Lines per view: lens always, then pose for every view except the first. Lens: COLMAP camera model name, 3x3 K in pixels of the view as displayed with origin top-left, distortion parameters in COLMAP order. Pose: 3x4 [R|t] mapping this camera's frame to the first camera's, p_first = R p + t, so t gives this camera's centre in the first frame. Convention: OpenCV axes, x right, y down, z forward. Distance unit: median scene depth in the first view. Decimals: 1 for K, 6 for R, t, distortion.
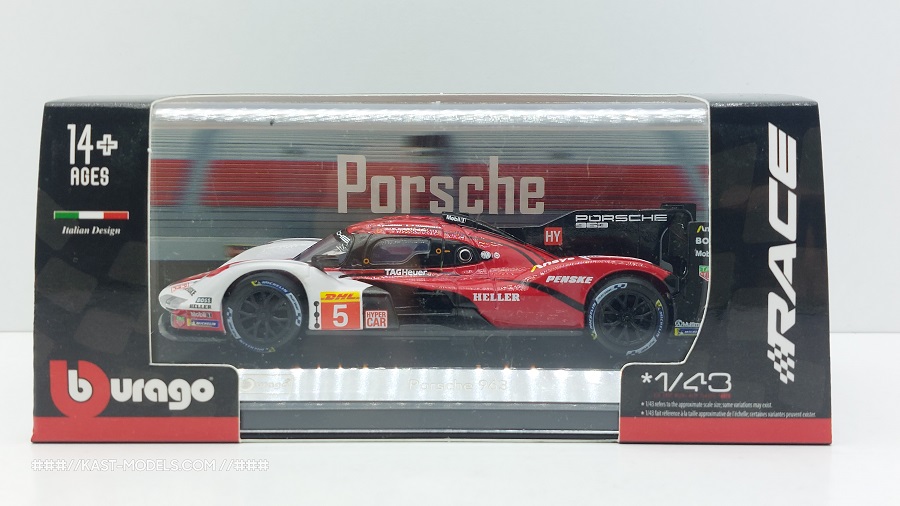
lens RADIAL K [[1309.1, 0, 452.1], [0, 1309.1, 251.9], [0, 0, 1]] dist [0.144150, 0.000000]
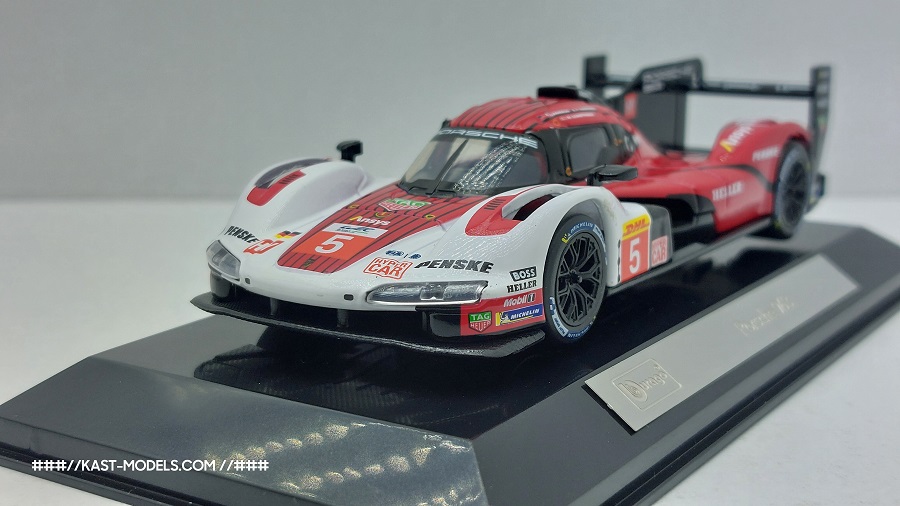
lens RADIAL K [[1309.1, 0, 460.6], [0, 1309.1, 261.5], [0, 0, 1]] dist [0.144150, 0.000000]
pose [[0.559312, -0.189880, 0.806918, -0.651079], [0.098661, 0.981742, 0.162632, -0.061449], [-0.823065, -0.011351, 0.567833, 0.705700]]
